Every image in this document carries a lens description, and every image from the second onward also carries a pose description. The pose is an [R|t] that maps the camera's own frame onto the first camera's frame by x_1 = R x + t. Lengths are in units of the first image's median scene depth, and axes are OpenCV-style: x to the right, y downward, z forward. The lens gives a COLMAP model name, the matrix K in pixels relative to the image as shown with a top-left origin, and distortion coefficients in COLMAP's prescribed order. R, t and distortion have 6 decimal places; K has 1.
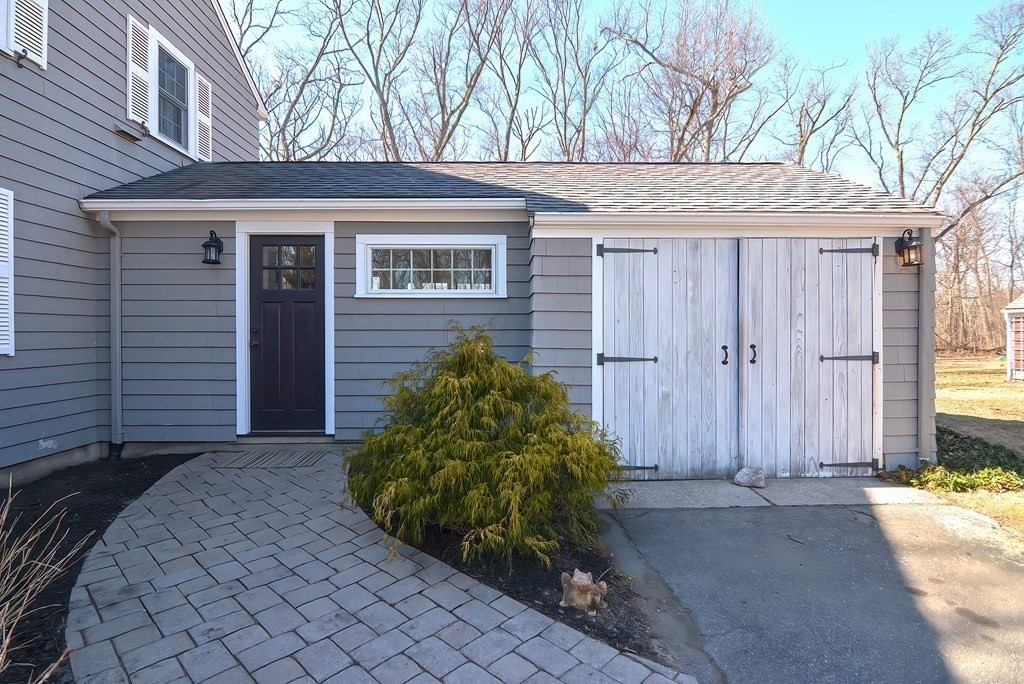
lens RADIAL K [[582.9, 0, 512.0], [0, 582.9, 342.0], [0, 0, 1]] dist [-0.001187, -0.000354]
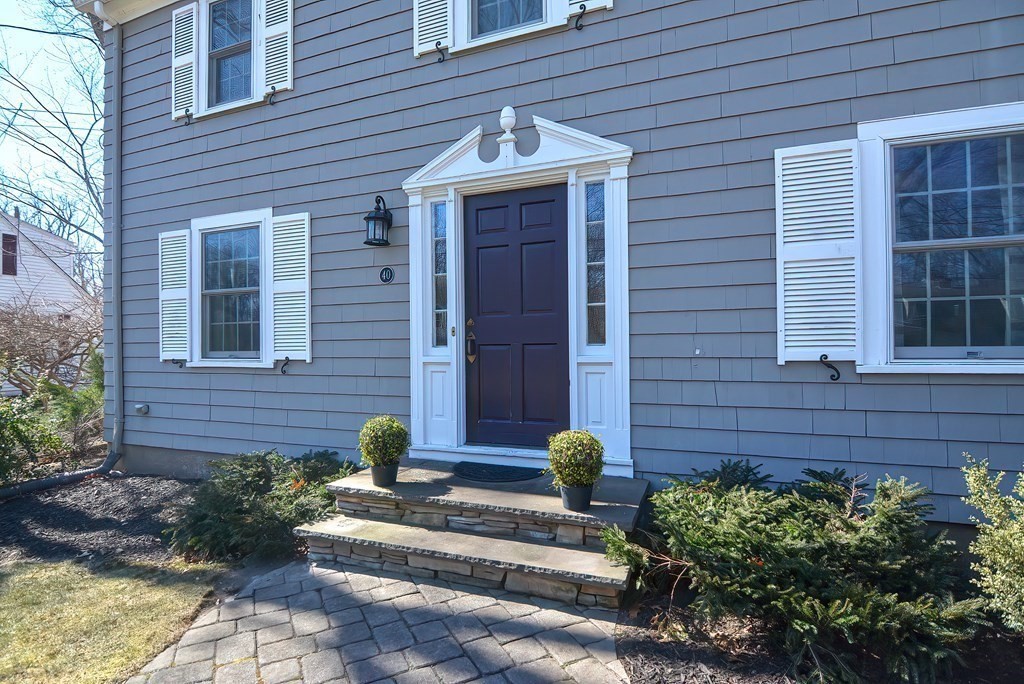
lens RADIAL K [[582.9, 0, 512.0], [0, 582.9, 342.0], [0, 0, 1]] dist [-0.001187, -0.000354]
pose [[-0.436843, 0.000033, -0.899538, -0.036647], [0.003403, 0.999993, -0.001616, -0.011801], [0.899531, -0.003767, -0.436840, 1.803628]]
